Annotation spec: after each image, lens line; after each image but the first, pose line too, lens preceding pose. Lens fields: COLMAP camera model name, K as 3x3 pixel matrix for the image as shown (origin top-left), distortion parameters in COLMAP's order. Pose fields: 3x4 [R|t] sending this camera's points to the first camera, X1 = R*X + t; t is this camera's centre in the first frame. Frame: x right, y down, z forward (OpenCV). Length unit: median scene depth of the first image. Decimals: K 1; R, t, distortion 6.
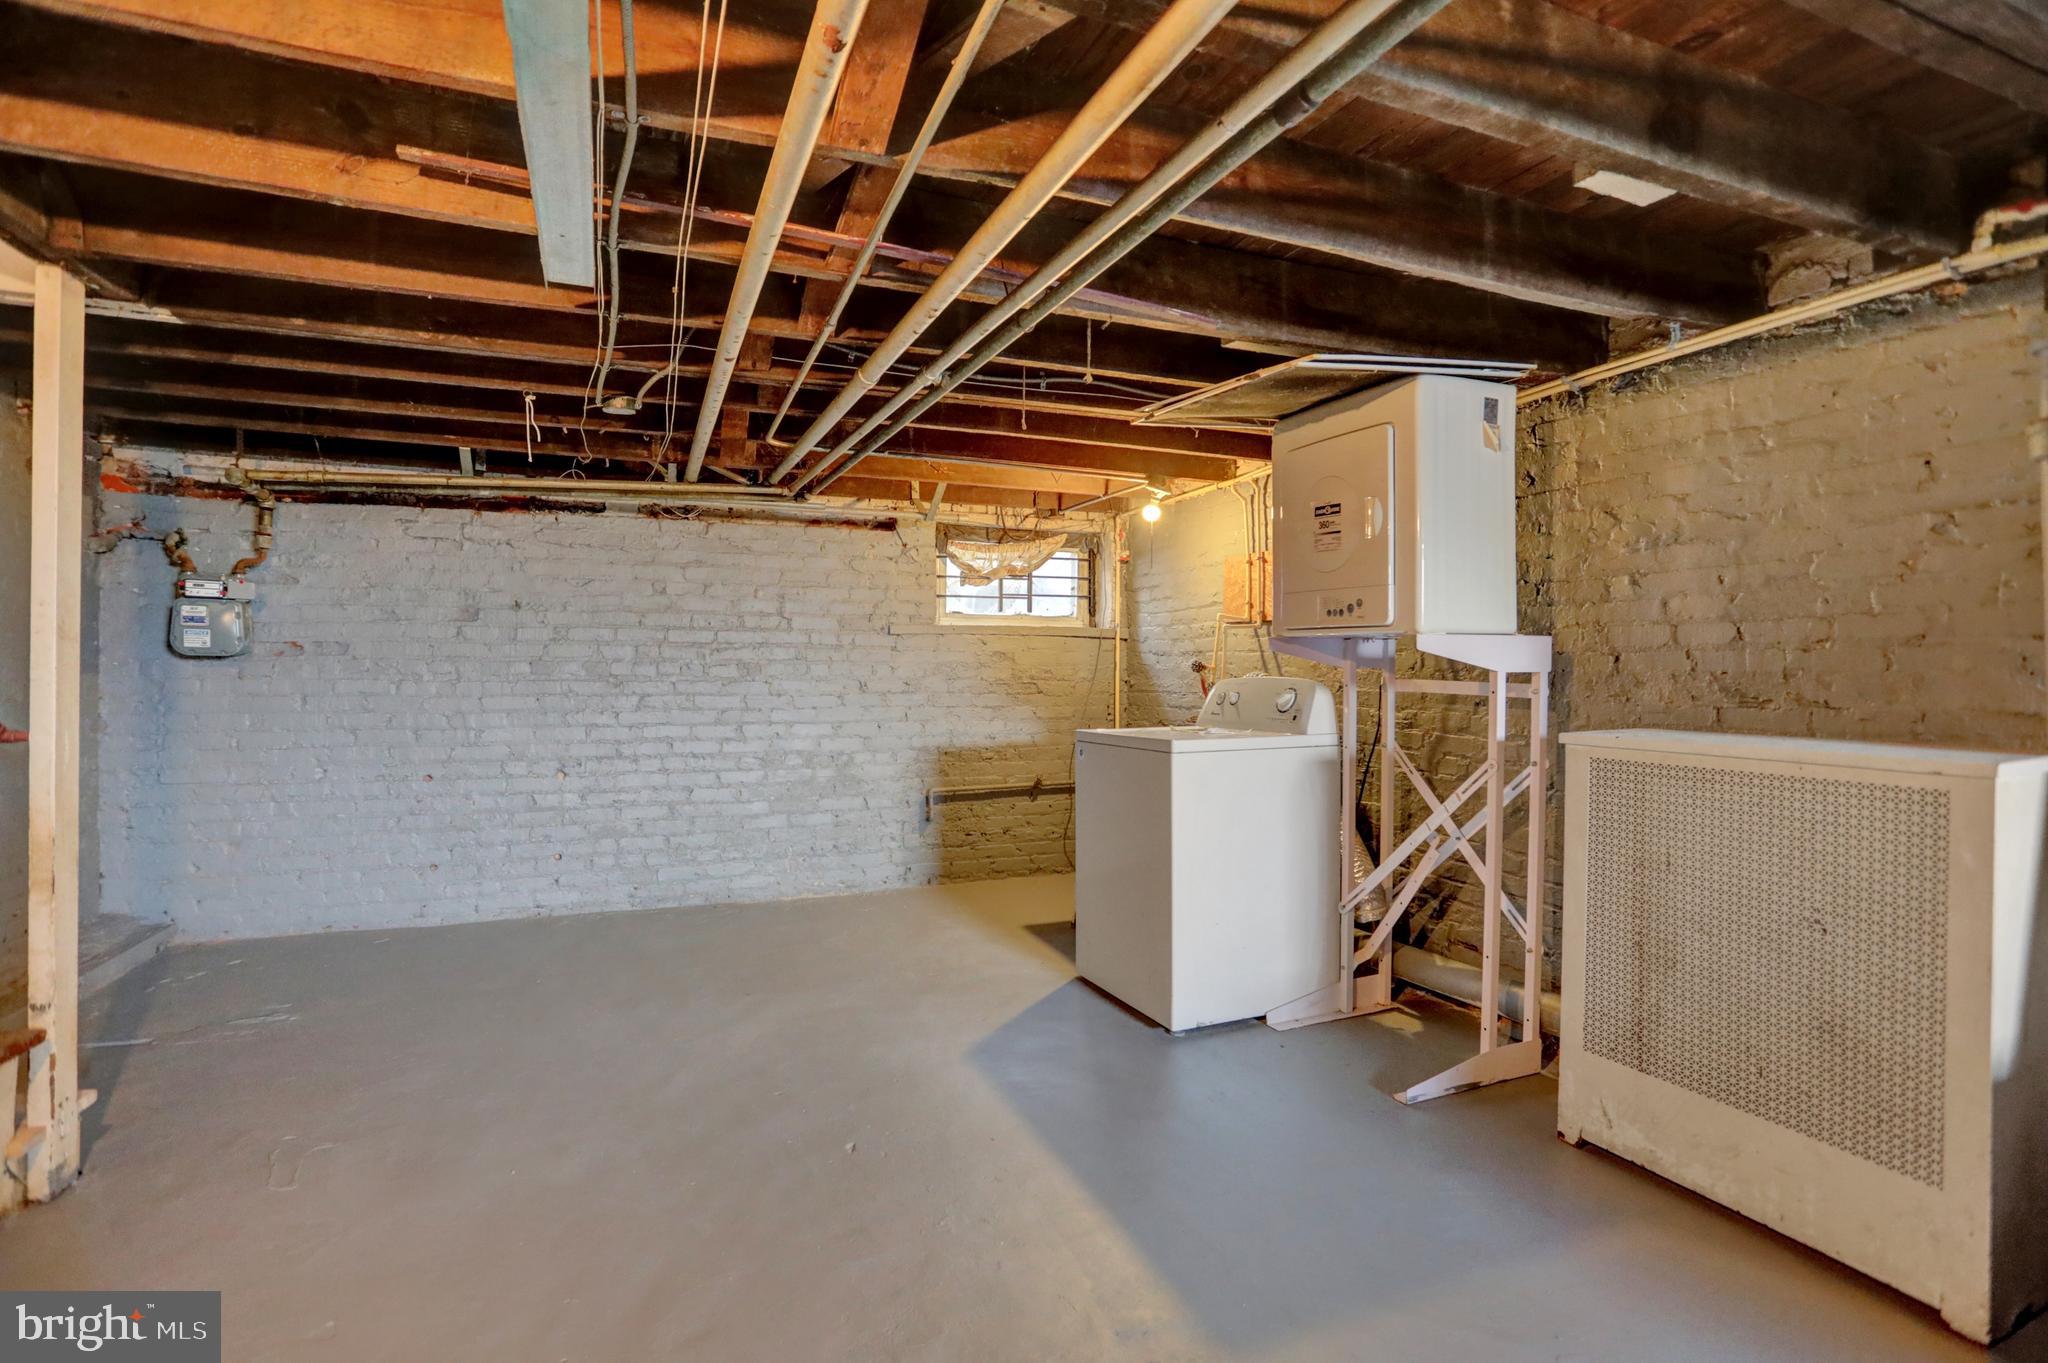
lens RADIAL K [[985.5, 0, 1027.2], [0, 985.5, 674.4], [0, 0, 1]] dist [-0.066376, 0.027773]
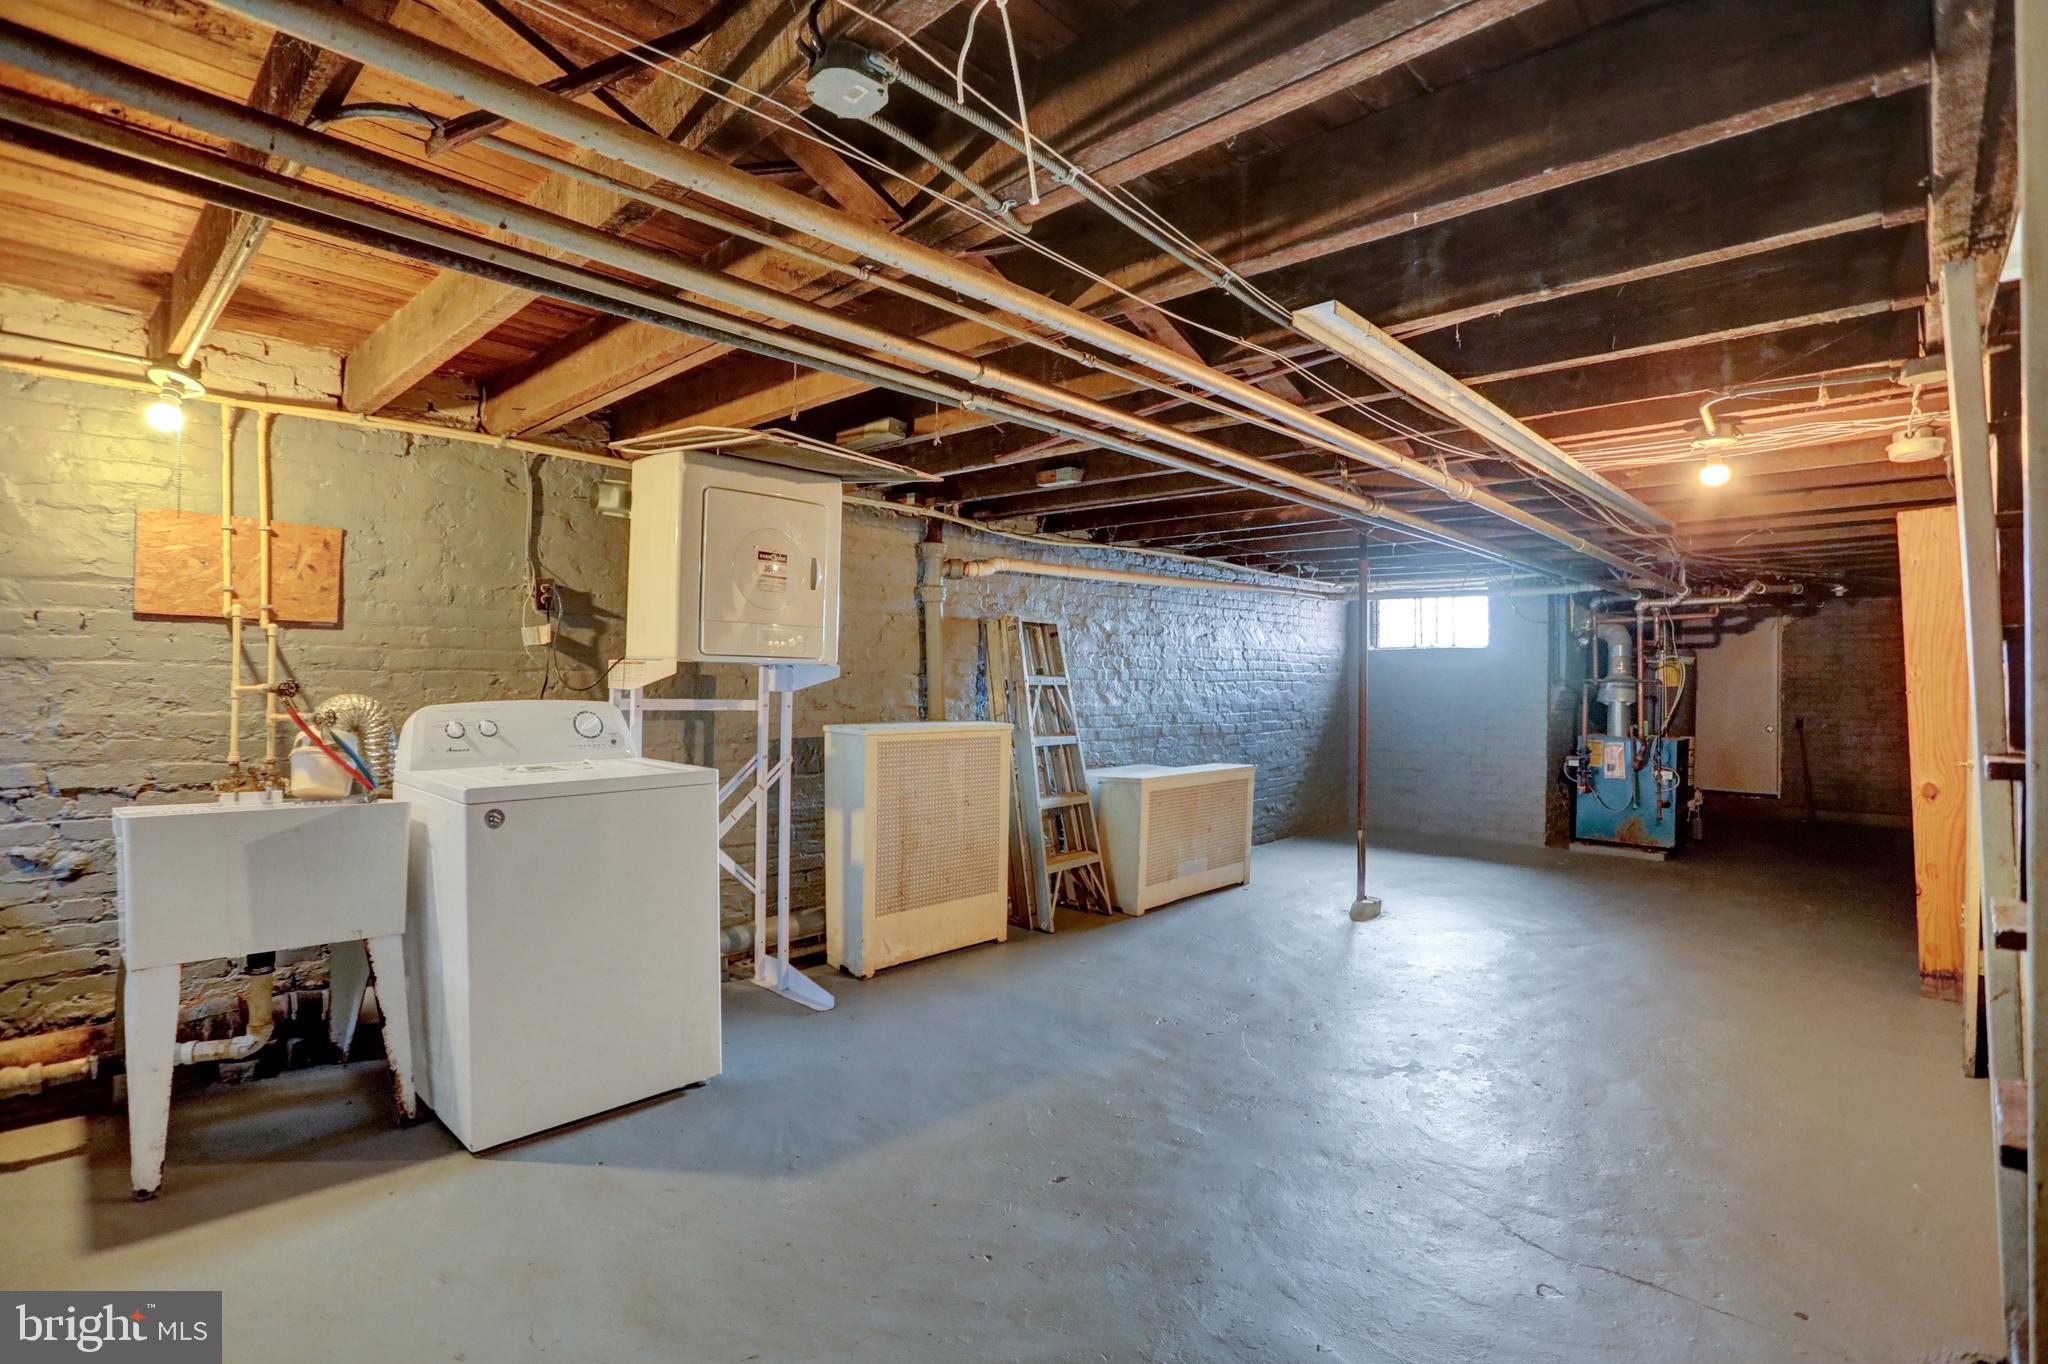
lens RADIAL K [[985.5, 0, 1027.2], [0, 985.5, 674.9], [0, 0, 1]] dist [-0.066376, 0.027773]
pose [[-0.472136, 0.004142, 0.881516, -1.051284], [-0.023341, 0.999580, -0.017198, -0.003425], [-0.881217, -0.028695, -0.471841, 1.600999]]
